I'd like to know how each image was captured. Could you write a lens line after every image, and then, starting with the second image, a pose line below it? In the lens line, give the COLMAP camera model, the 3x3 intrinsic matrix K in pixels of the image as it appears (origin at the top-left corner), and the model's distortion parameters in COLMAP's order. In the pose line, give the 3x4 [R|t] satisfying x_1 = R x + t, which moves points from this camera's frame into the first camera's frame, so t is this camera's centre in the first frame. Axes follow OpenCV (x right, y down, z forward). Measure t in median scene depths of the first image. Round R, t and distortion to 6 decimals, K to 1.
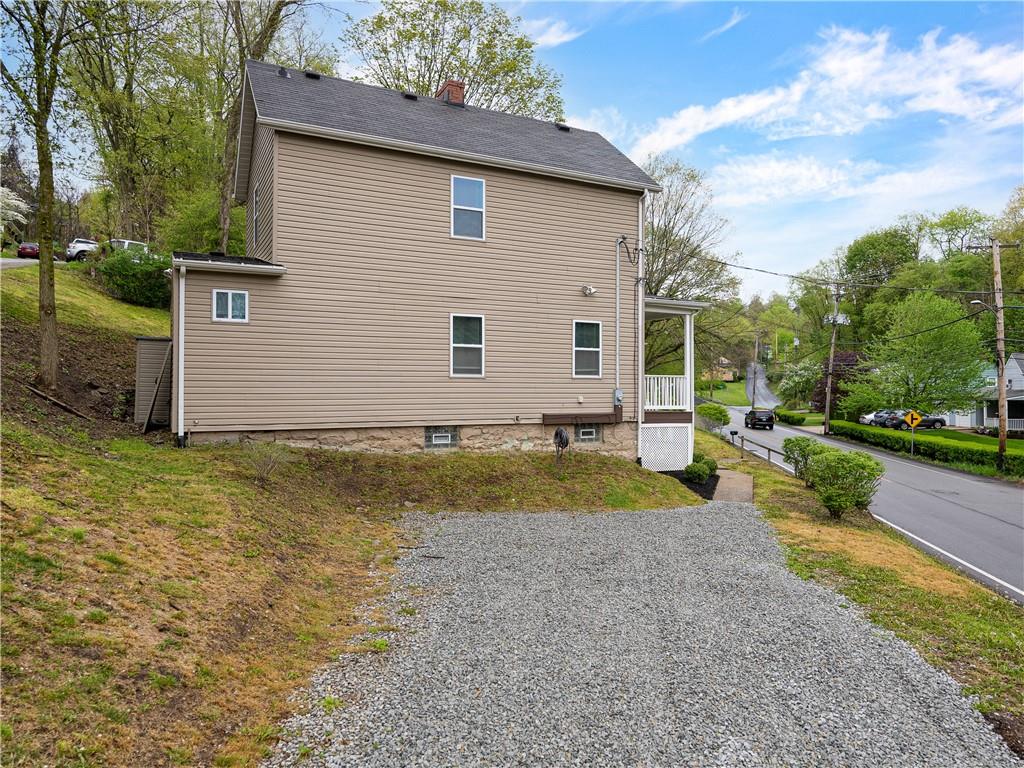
lens RADIAL K [[673.7, 0, 512.0], [0, 673.7, 384.0], [0, 0, 1]] dist [-0.005482, -0.000102]
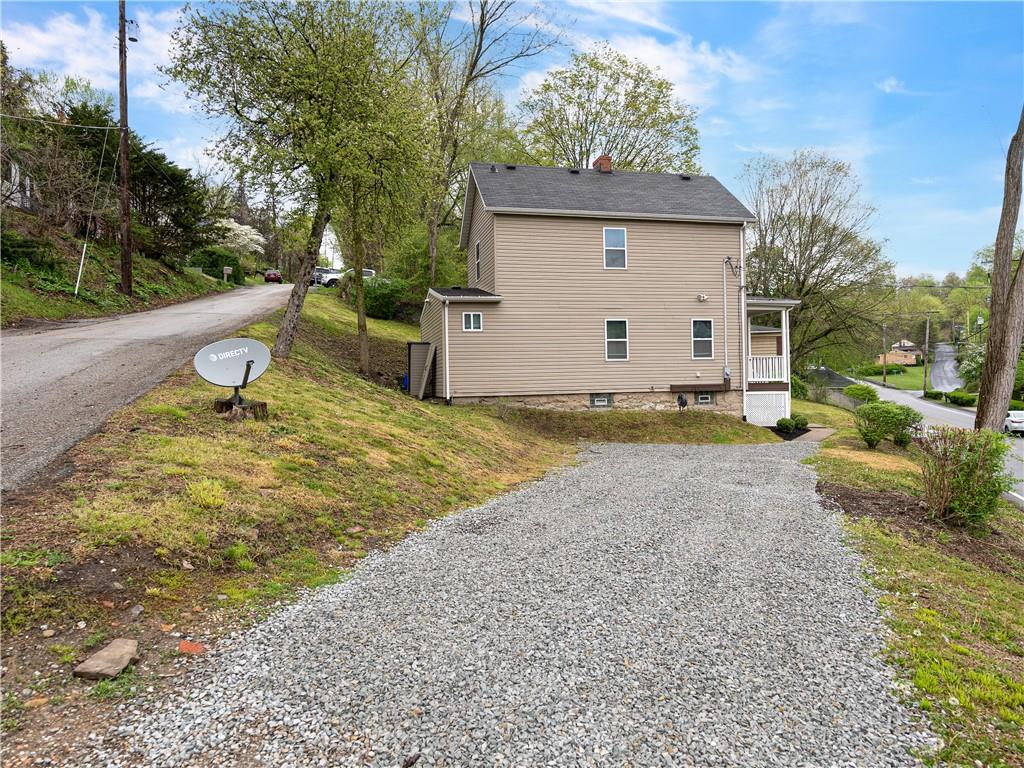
lens RADIAL K [[673.7, 0, 512.0], [0, 673.7, 384.0], [0, 0, 1]] dist [-0.005482, -0.000102]
pose [[0.971019, -0.022011, -0.237985, 0.057573], [0.024375, 0.999678, 0.006994, 0.023289], [0.237755, -0.012592, 0.971244, -0.477373]]
